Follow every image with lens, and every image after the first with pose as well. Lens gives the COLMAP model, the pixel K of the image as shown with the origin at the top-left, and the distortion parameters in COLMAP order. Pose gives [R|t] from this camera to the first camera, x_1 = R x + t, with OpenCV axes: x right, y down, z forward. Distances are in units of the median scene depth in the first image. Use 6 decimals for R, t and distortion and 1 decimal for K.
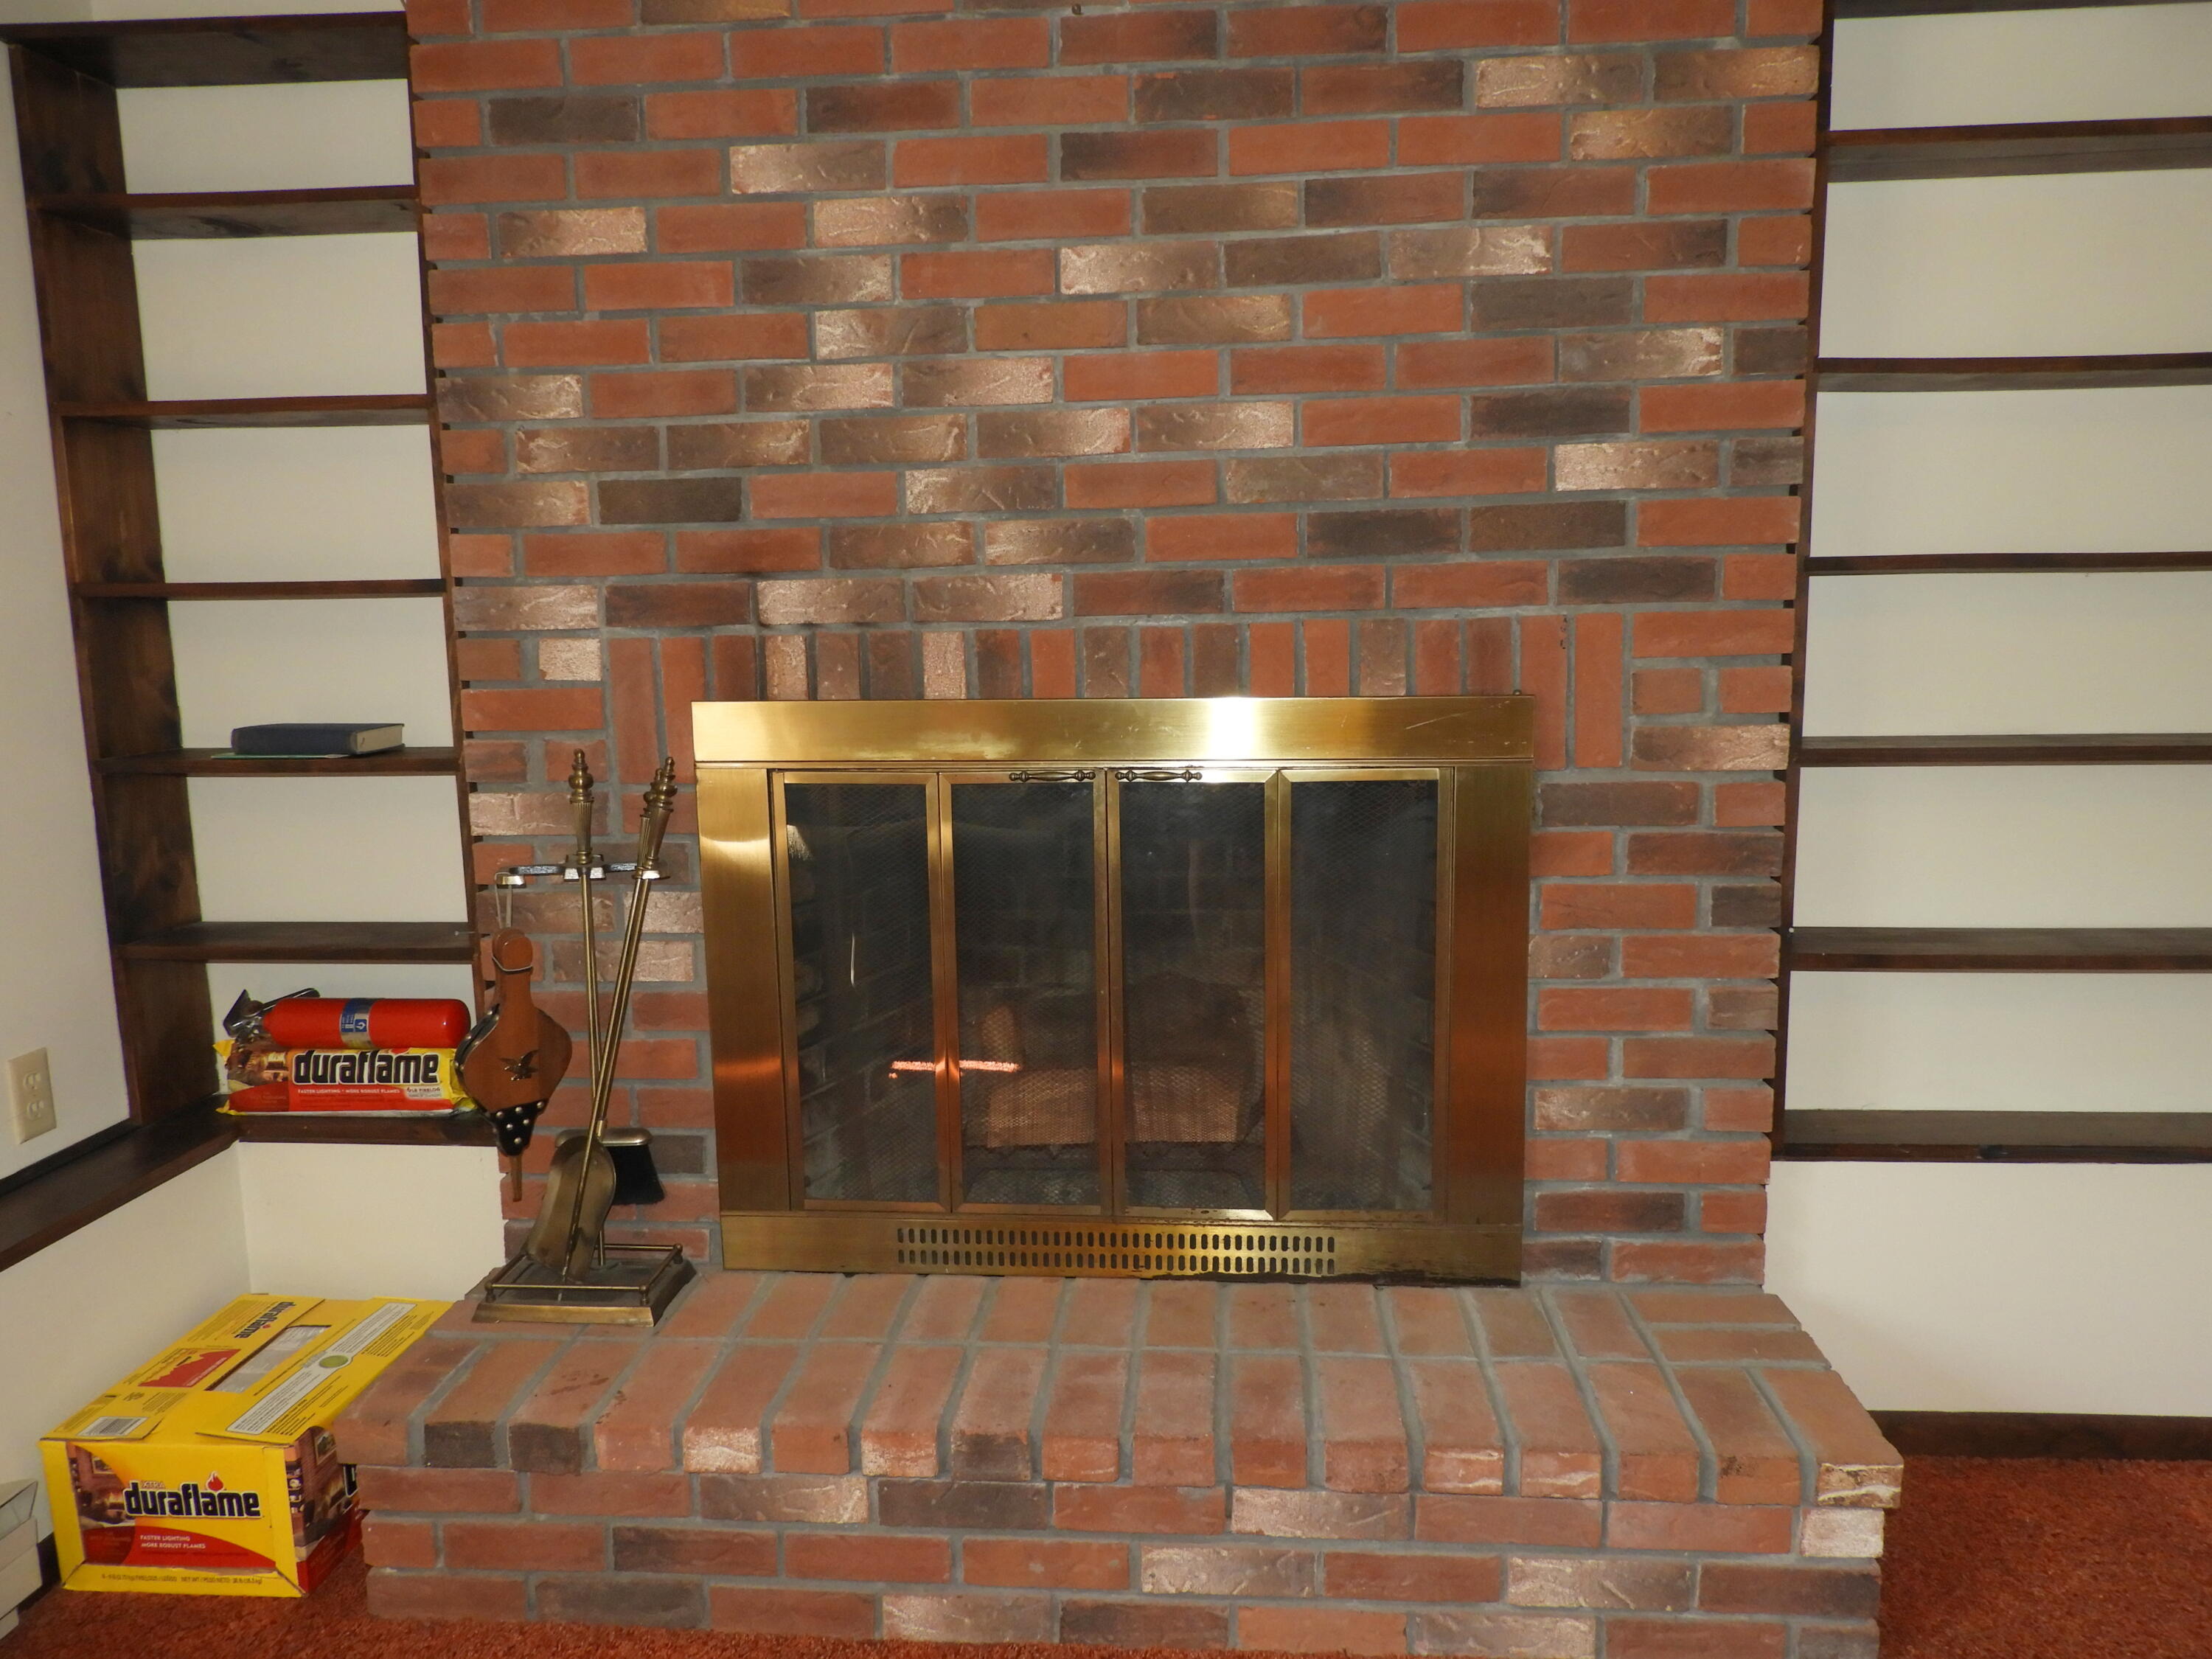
lens RADIAL K [[1567.1, 0, 1106.0], [0, 1567.1, 829.5], [0, 0, 1]] dist [0.016345, -0.016084]
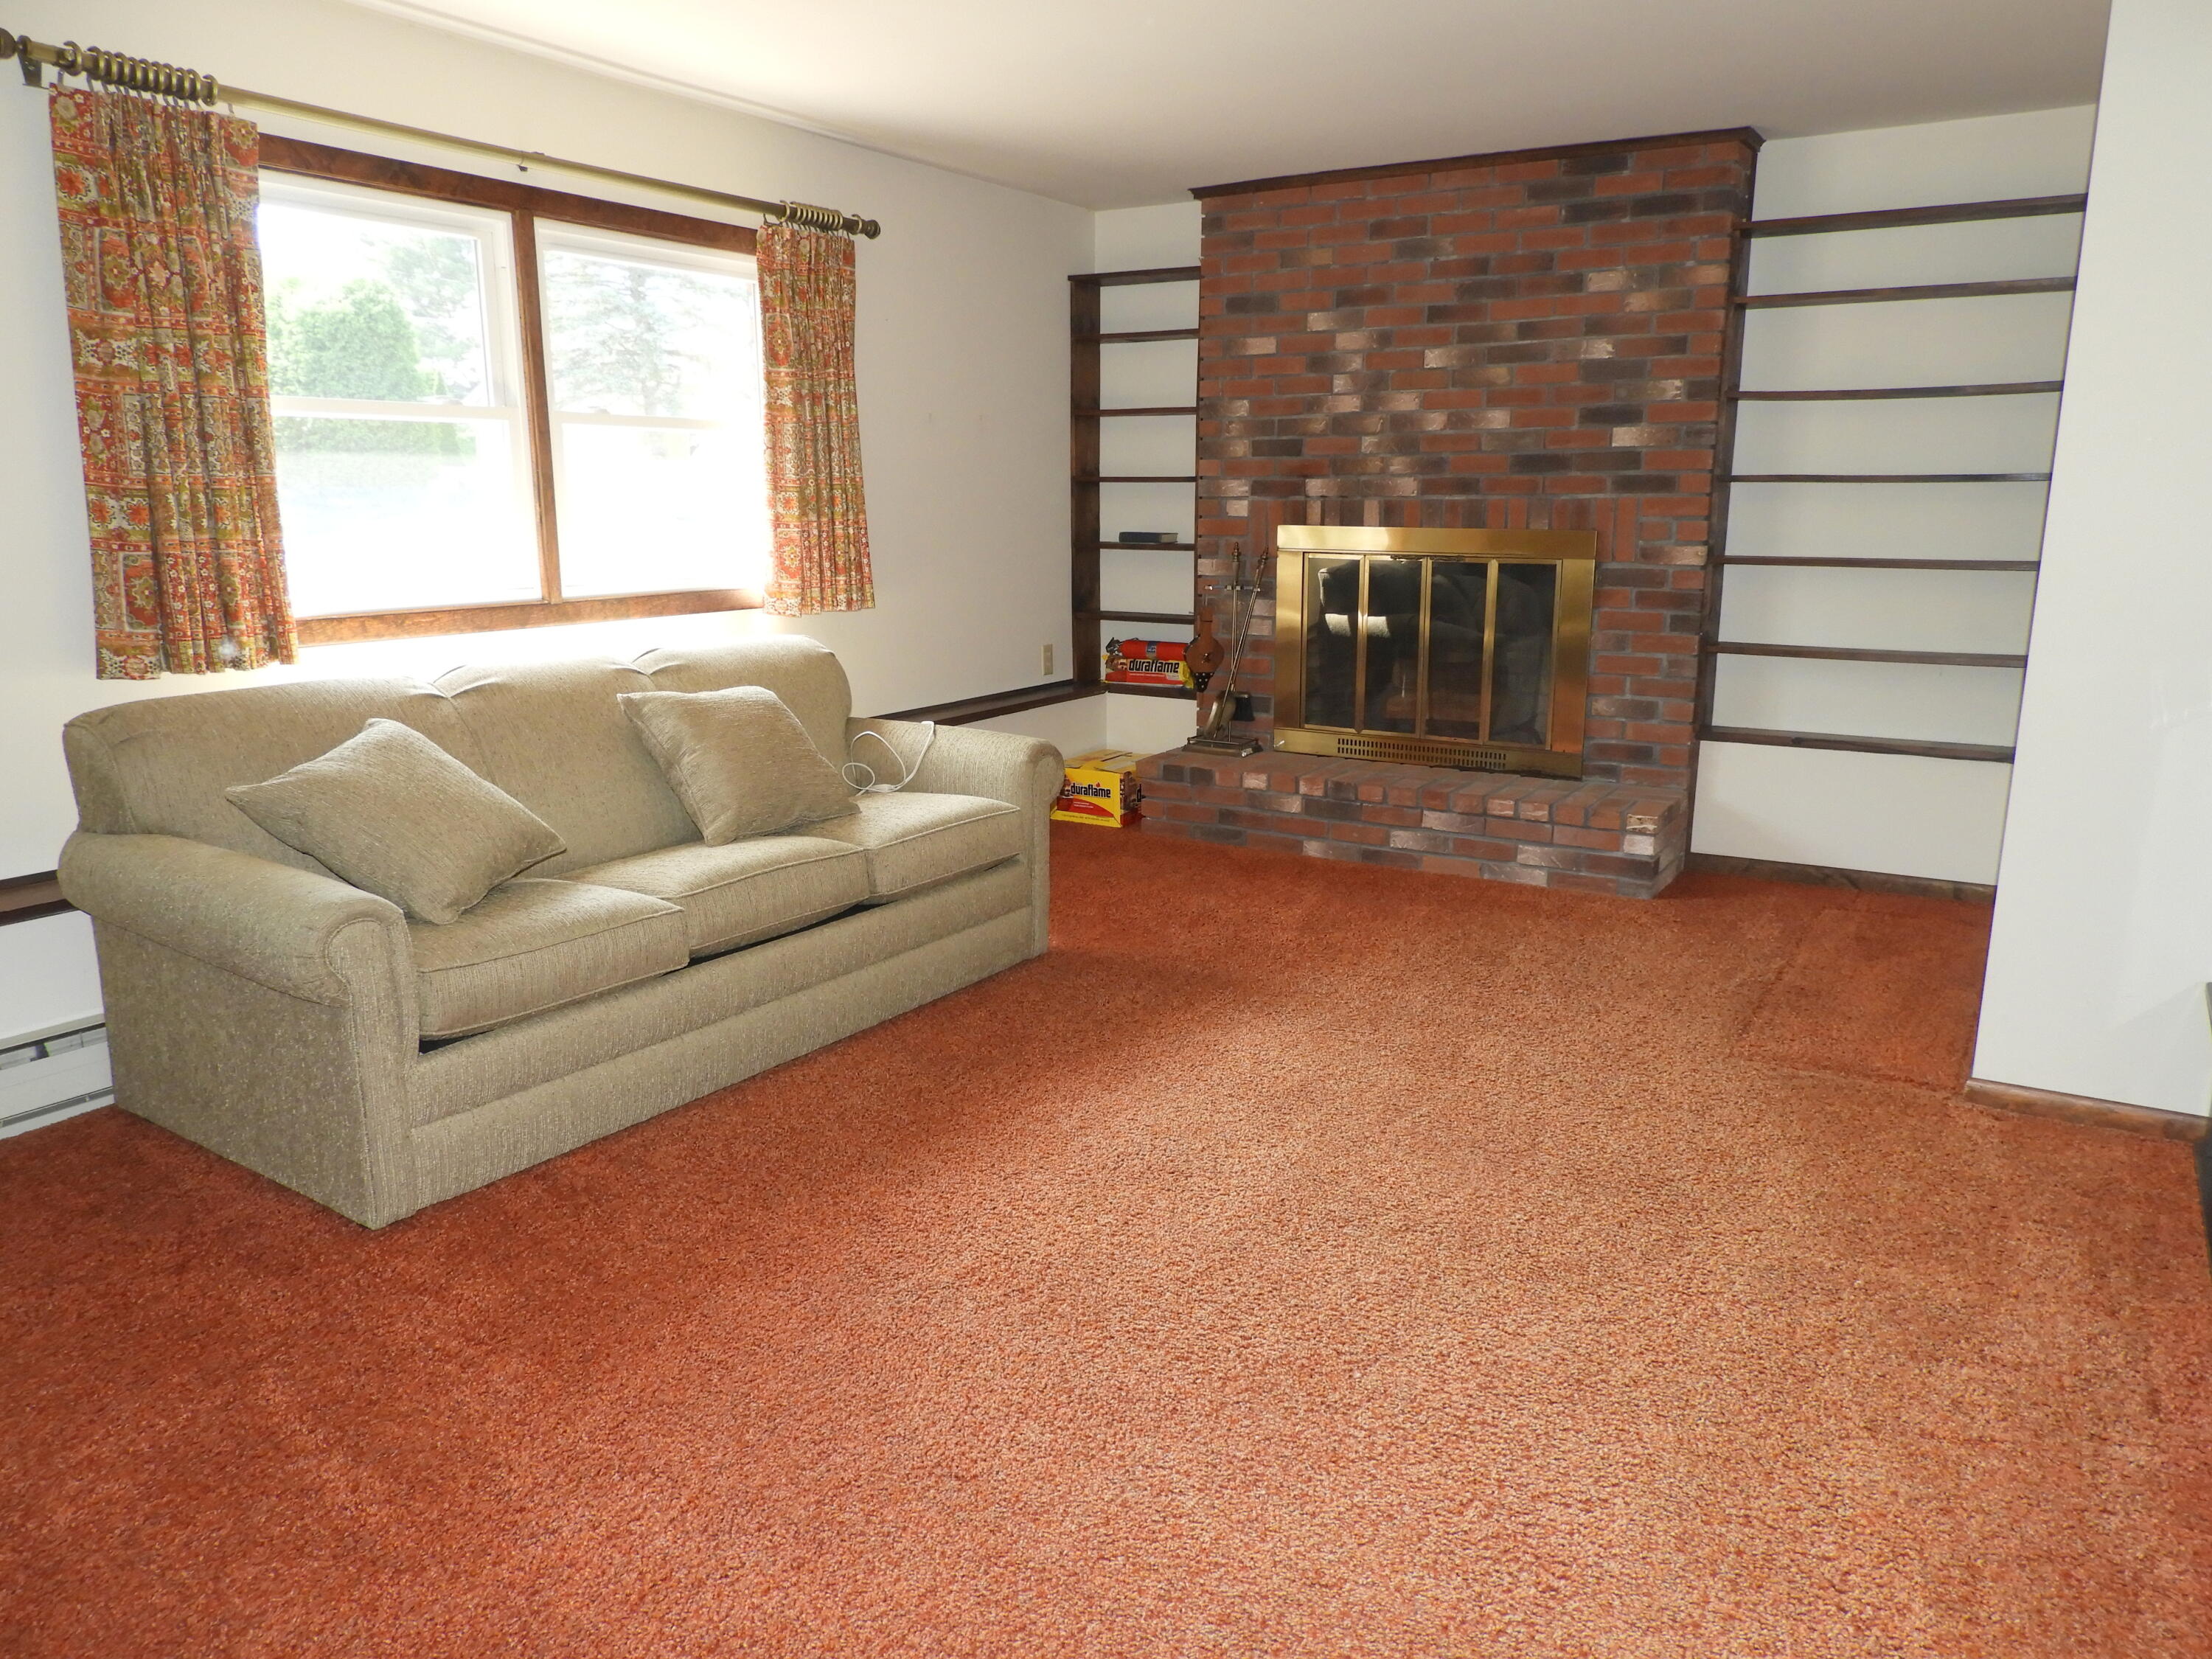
lens RADIAL K [[1567.1, 0, 1106.0], [0, 1567.1, 829.5], [0, 0, 1]] dist [0.016345, -0.016084]
pose [[0.889702, 0.113181, -0.442291, 0.724101], [-0.081110, 0.992557, 0.090834, 0.216515], [0.449280, -0.044941, 0.892260, -1.549066]]
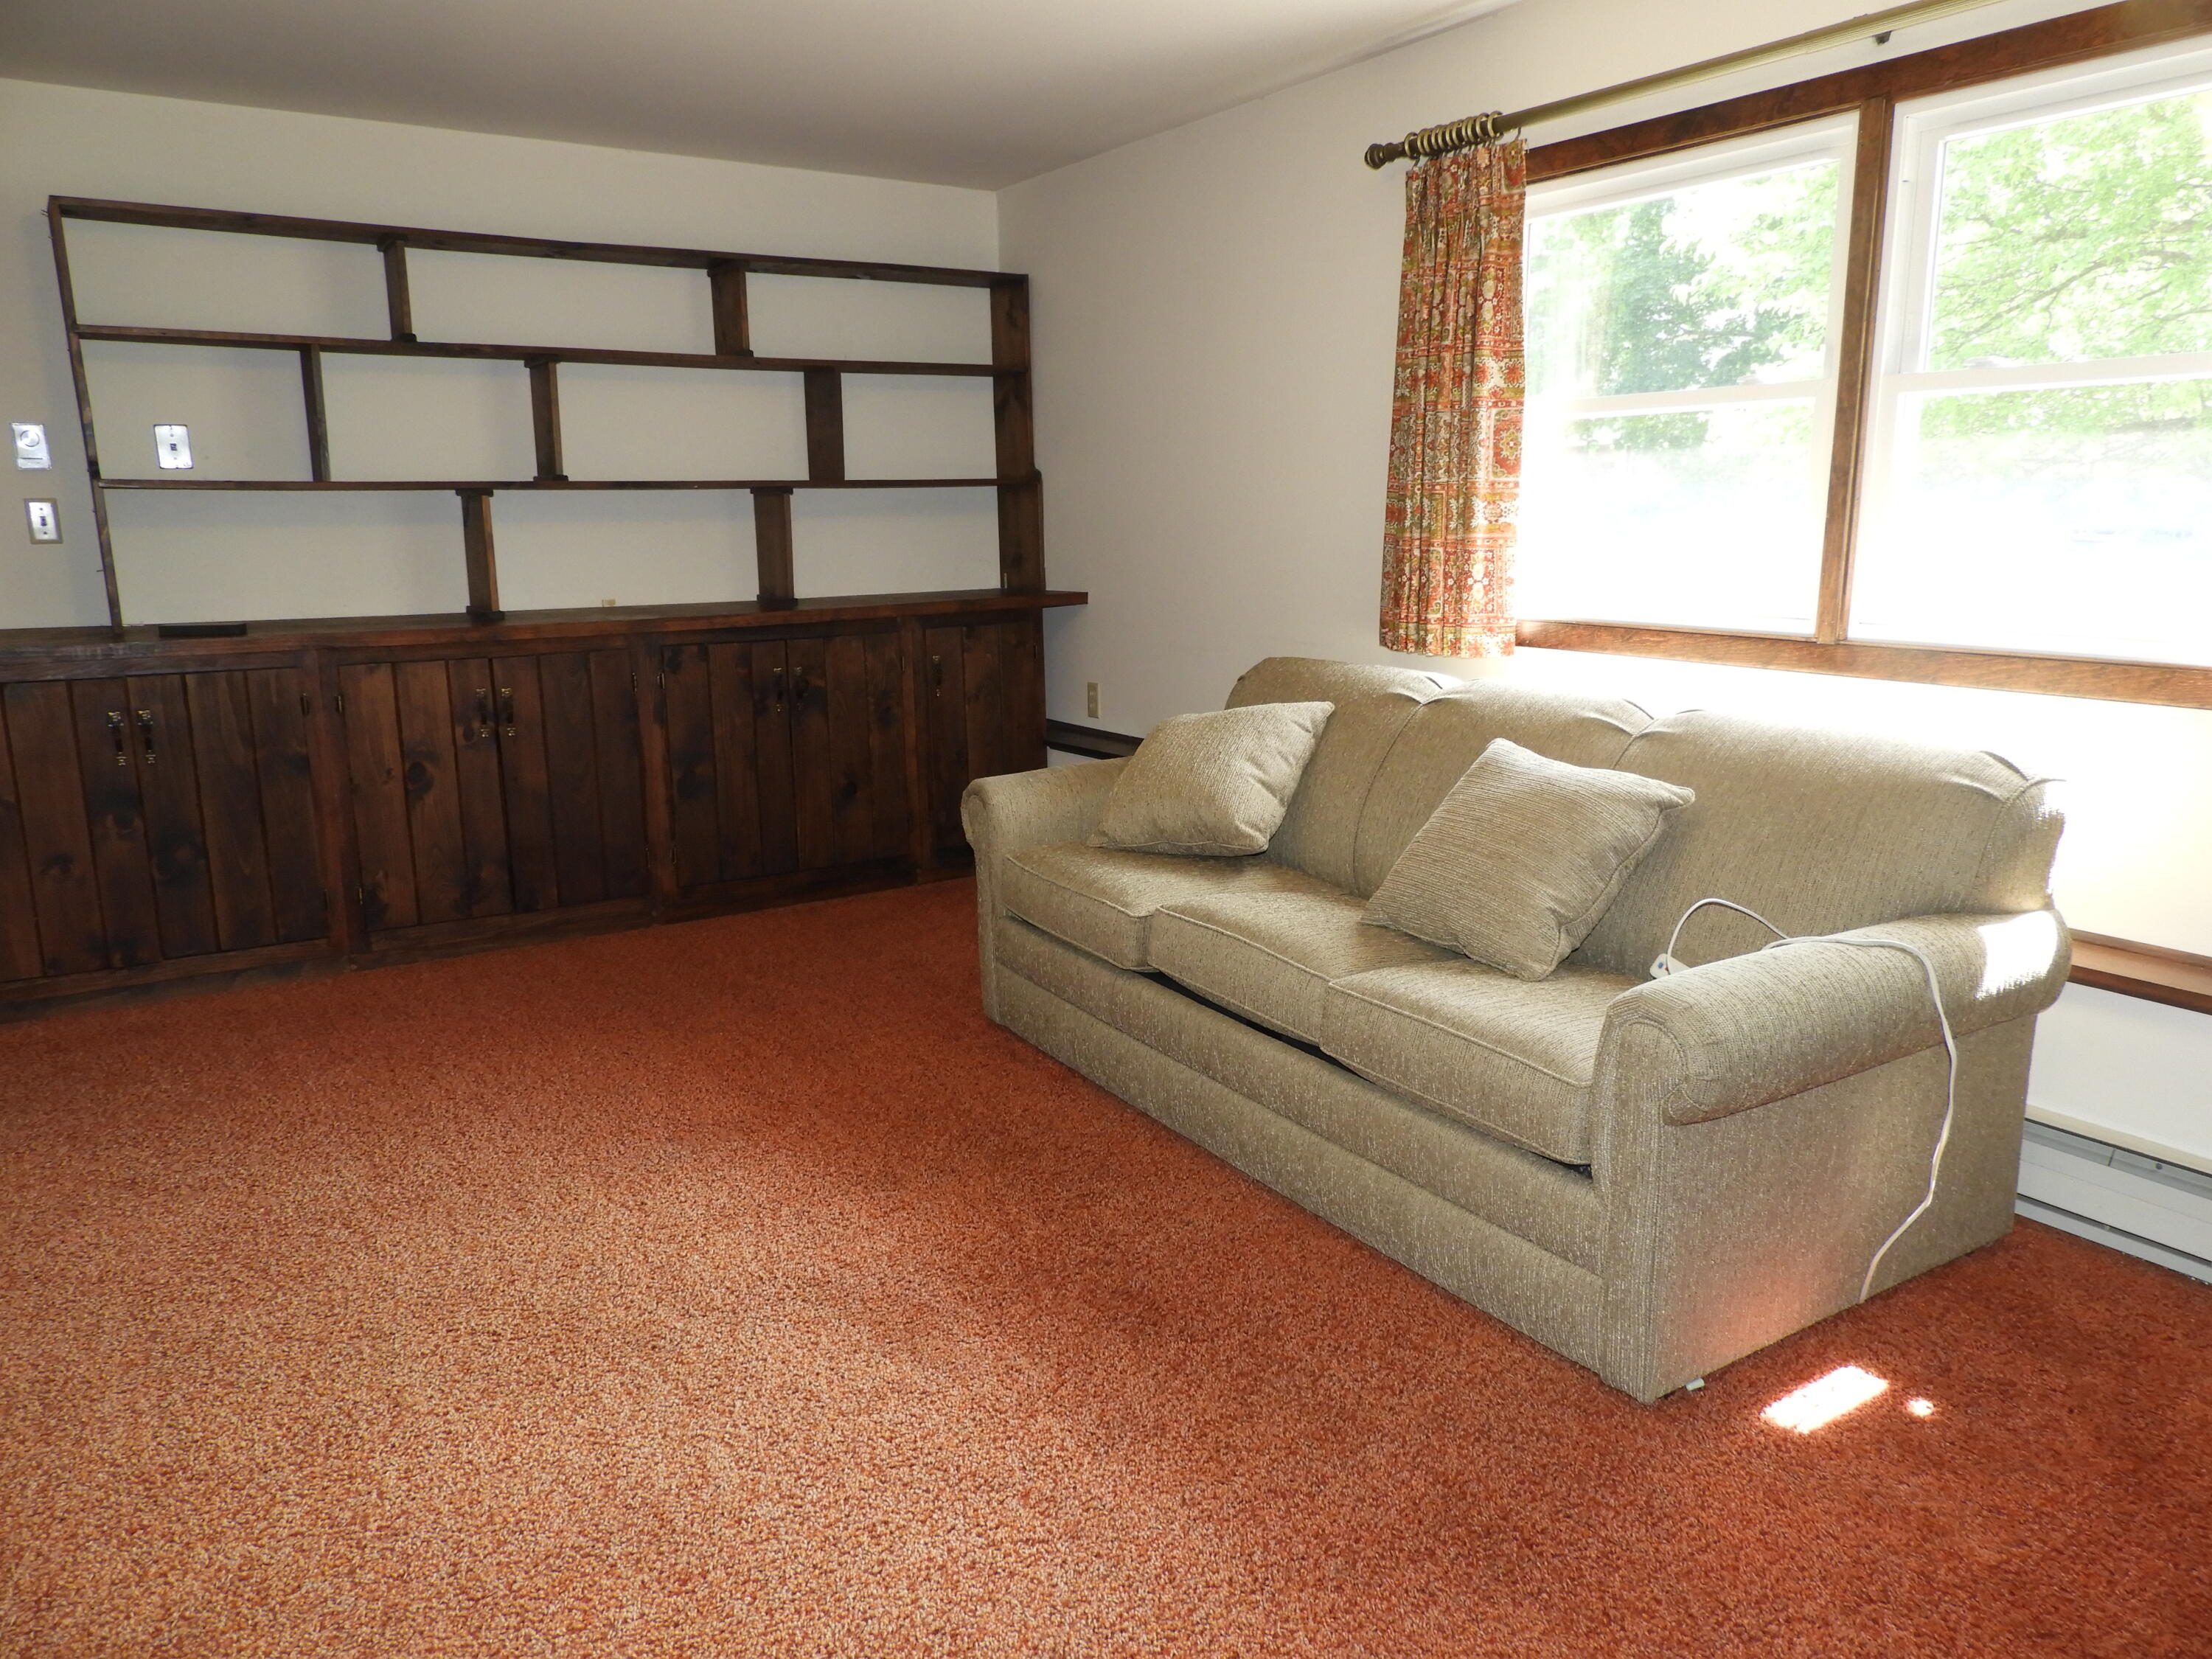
lens RADIAL K [[1567.1, 0, 1106.0], [0, 1567.1, 829.5], [0, 0, 1]] dist [0.016345, -0.016084]
pose [[-0.797762, 0.151943, -0.583515, 0.485077], [-0.058666, 0.943580, 0.325907, -0.379232], [0.600112, 0.294228, -0.743838, 2.556908]]
